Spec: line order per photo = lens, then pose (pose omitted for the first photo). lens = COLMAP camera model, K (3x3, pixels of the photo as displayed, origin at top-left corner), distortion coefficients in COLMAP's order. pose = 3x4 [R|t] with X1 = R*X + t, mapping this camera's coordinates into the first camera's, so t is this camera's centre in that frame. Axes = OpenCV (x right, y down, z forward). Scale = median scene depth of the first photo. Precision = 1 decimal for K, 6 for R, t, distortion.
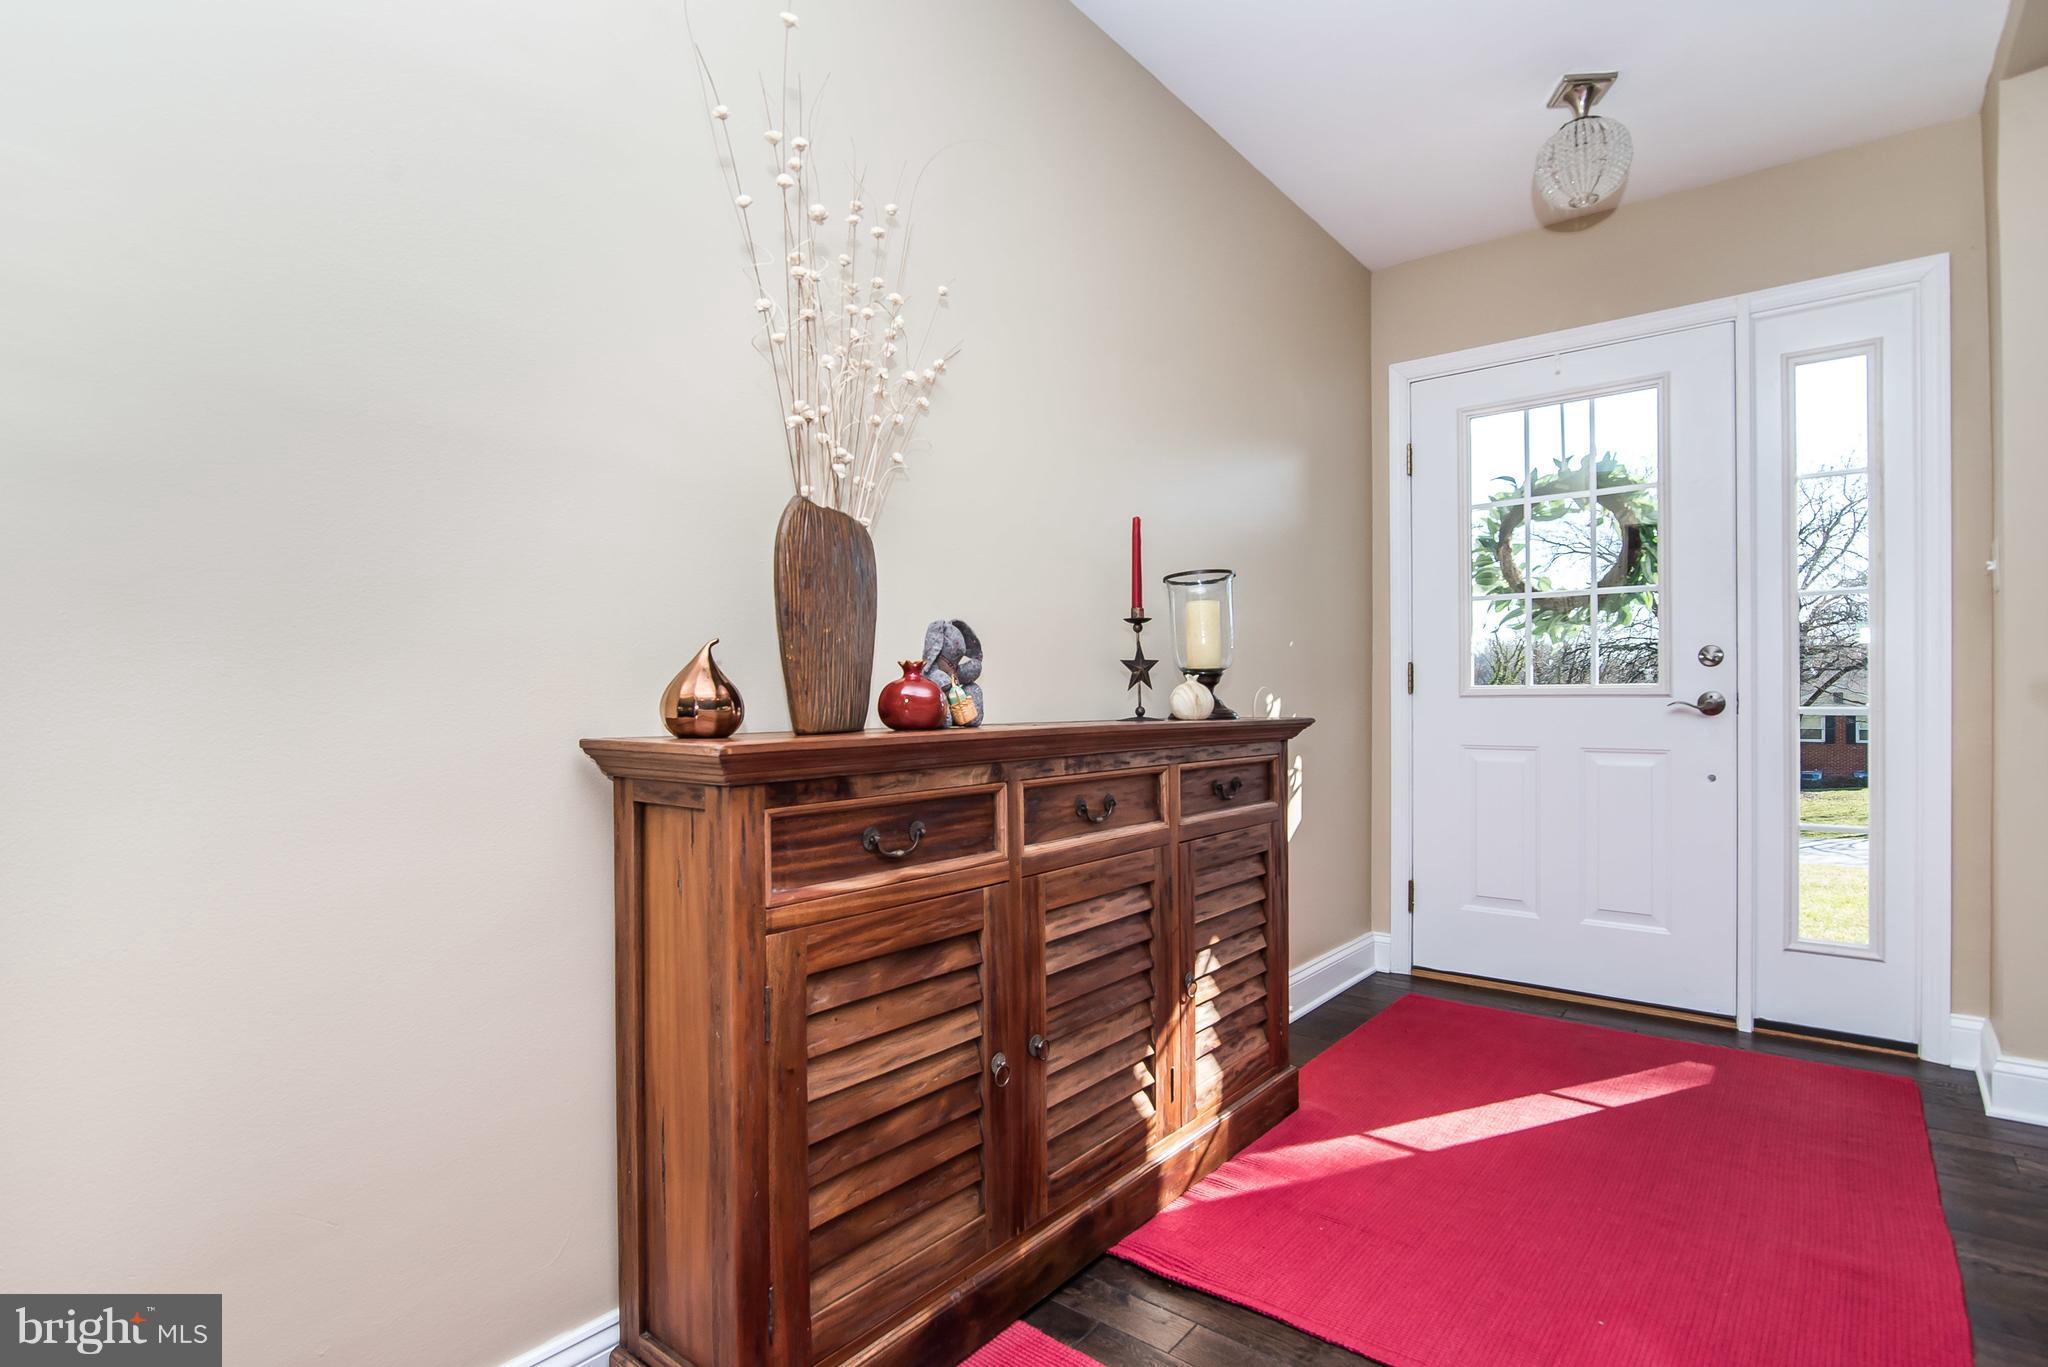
lens RADIAL K [[1011.6, 0, 991.7], [0, 1011.6, 698.3], [0, 0, 1]] dist [-0.026816, -0.001124]
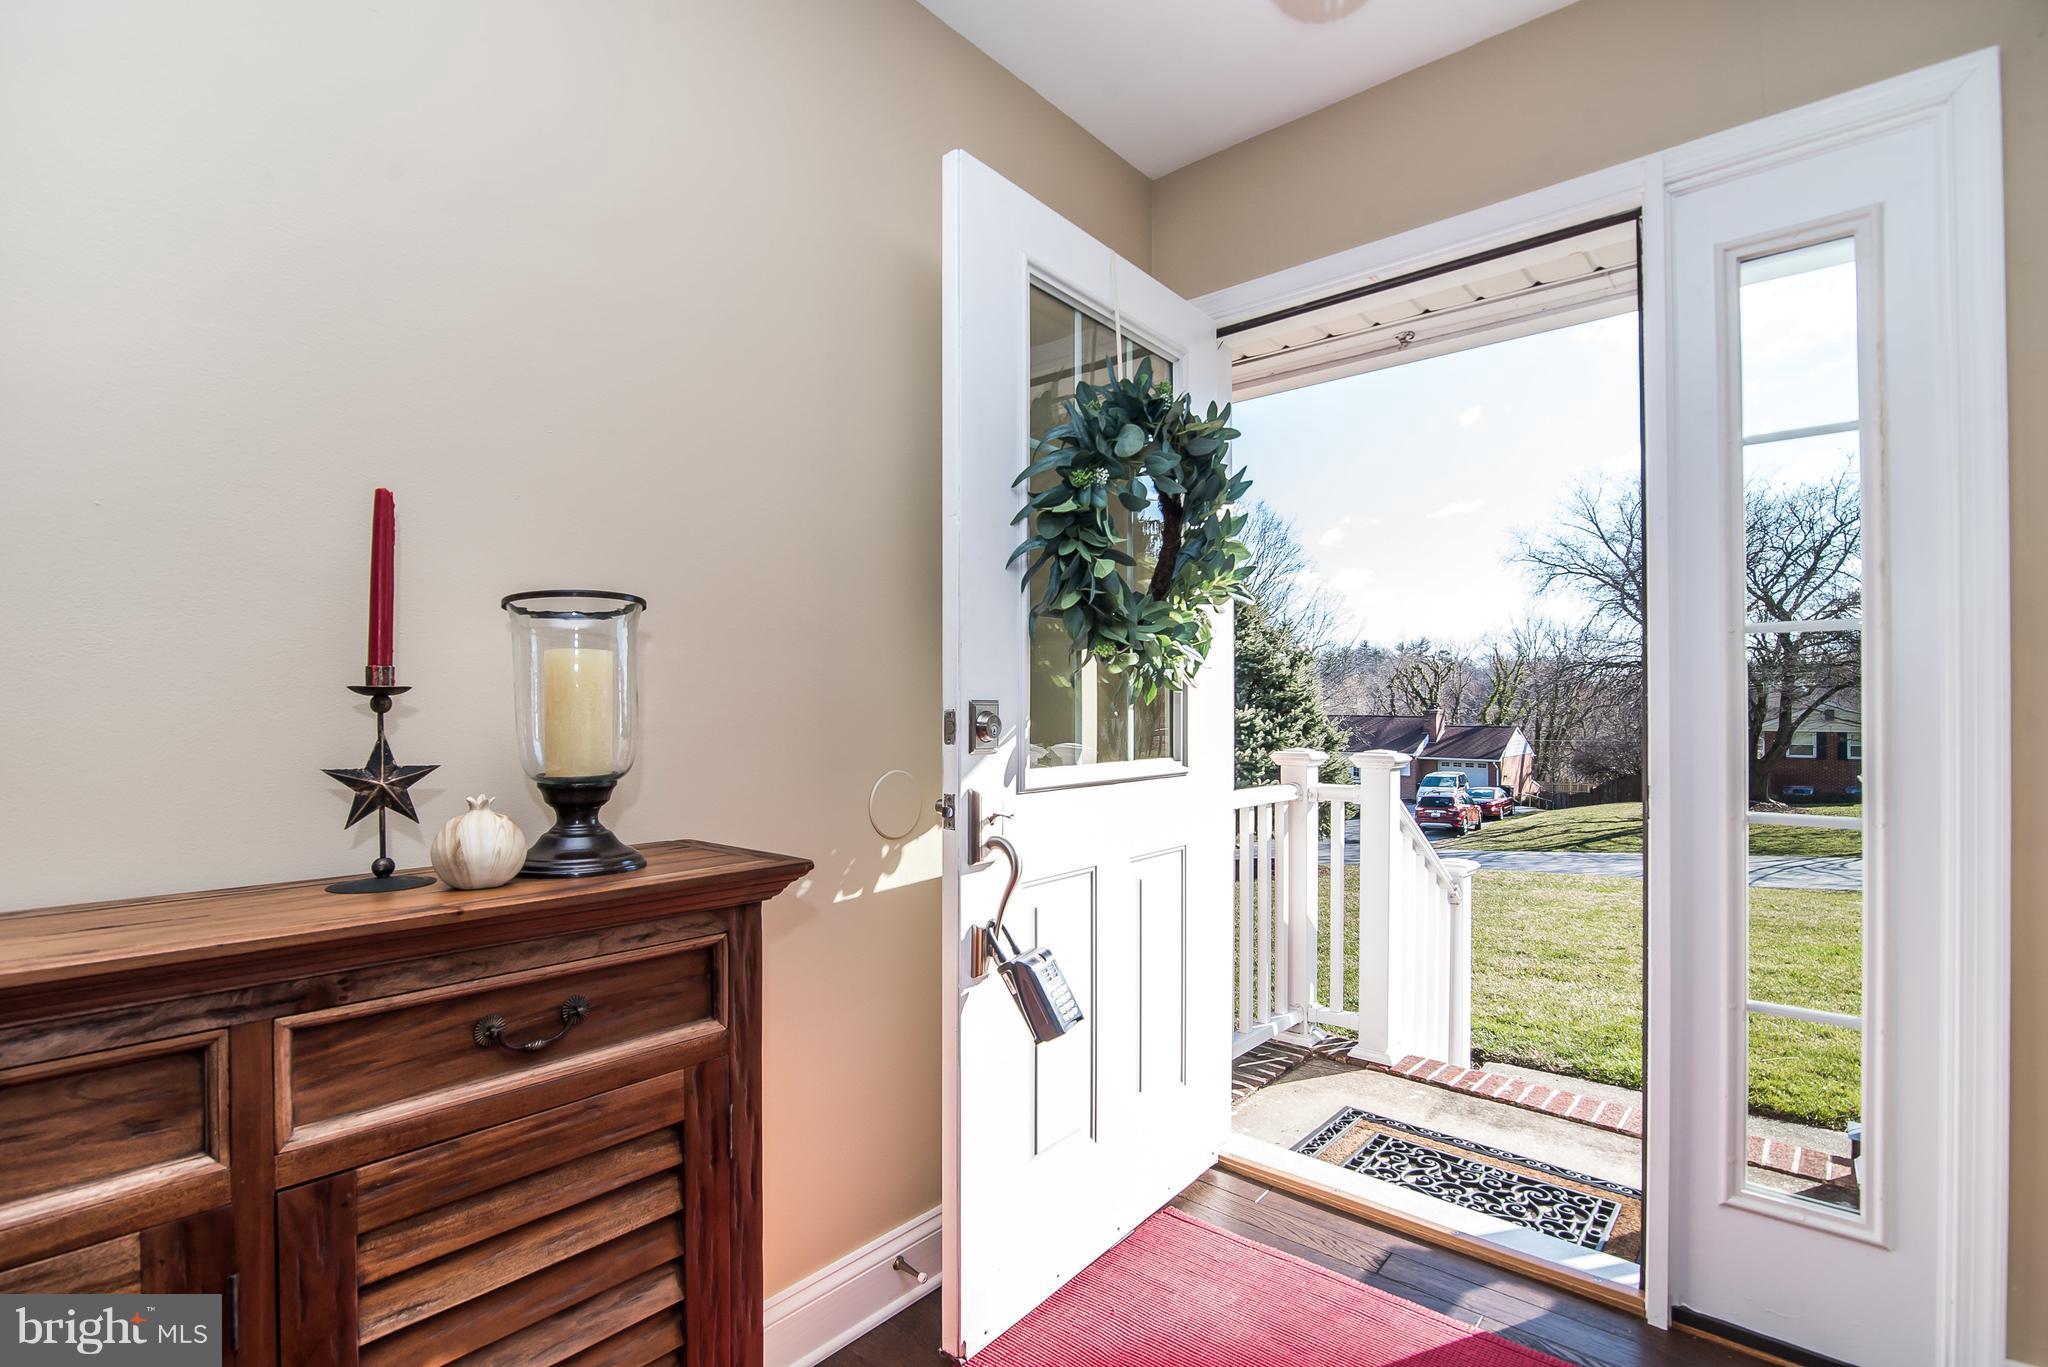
lens RADIAL K [[942.1, 0, 1010.1], [0, 942.1, 698.1], [0, 0, 1]] dist [-0.021184, 0.000907]
pose [[0.999833, 0.004608, -0.017676, 0.149623], [-0.004792, 0.999935, -0.010350, -0.021914], [0.017627, 0.010433, 0.999790, 0.168966]]
